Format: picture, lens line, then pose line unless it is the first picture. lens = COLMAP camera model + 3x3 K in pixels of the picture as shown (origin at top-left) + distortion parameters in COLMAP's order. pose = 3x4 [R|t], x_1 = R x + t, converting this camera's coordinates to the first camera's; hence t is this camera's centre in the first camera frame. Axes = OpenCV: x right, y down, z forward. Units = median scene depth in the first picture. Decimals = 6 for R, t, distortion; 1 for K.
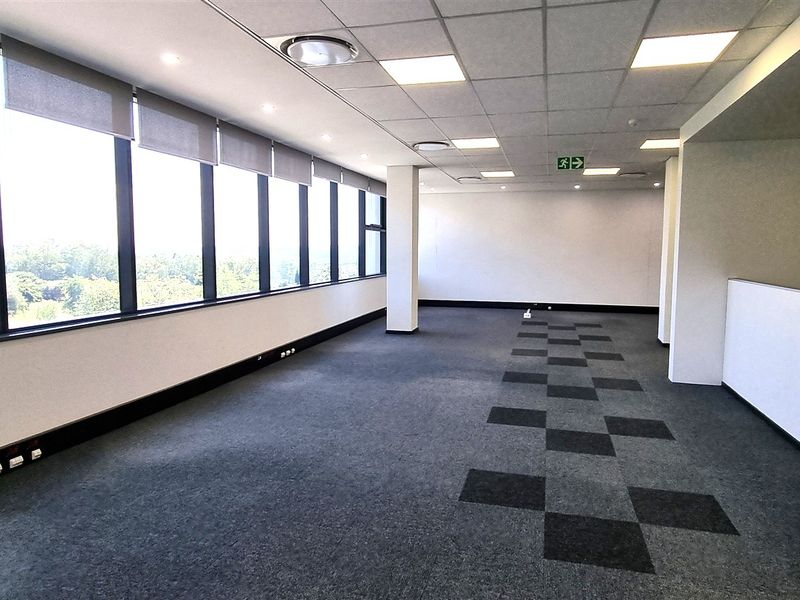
lens RADIAL K [[539.1, 0, 411.2], [0, 539.1, 296.6], [0, 0, 1]] dist [0.002082, -0.000451]
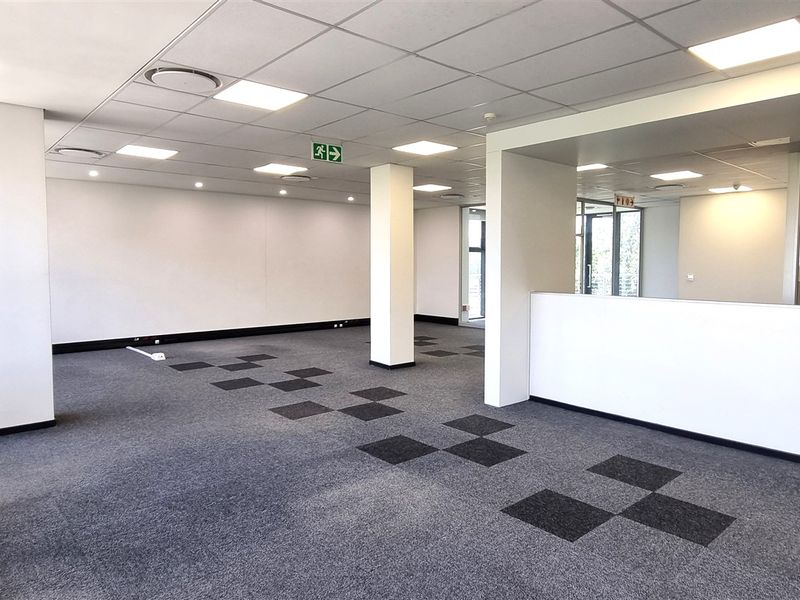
lens RADIAL K [[539.1, 0, 411.2], [0, 539.1, 296.6], [0, 0, 1]] dist [0.002082, -0.000451]
pose [[0.552265, -0.057584, 0.831677, -0.277525], [0.077072, 0.996866, 0.017843, -0.045745], [-0.830098, 0.054245, 0.554972, 0.466305]]
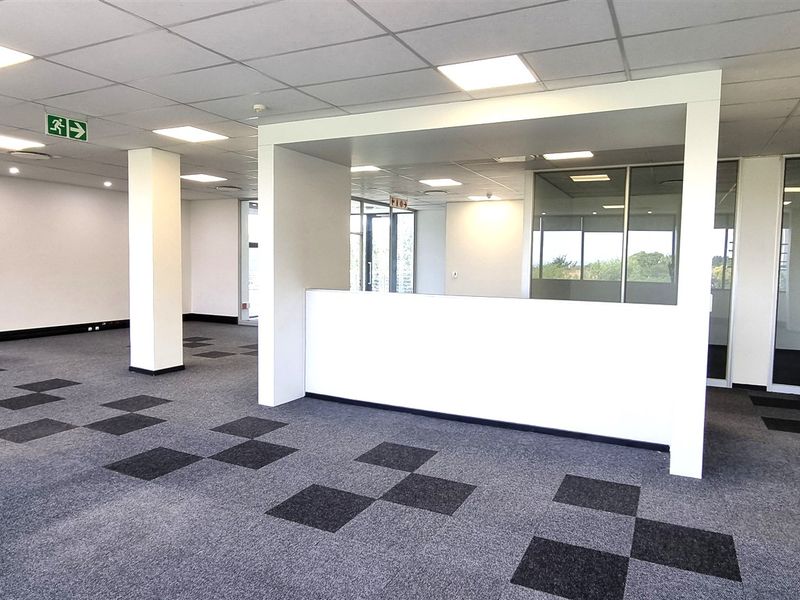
lens RADIAL K [[539.1, 0, 411.2], [0, 539.1, 296.6], [0, 0, 1]] dist [0.002082, -0.000451]
pose [[0.201658, -0.067370, 0.977136, -0.267281], [0.073749, 0.995844, 0.053440, -0.044583], [-0.976675, 0.061286, 0.205789, 0.447398]]
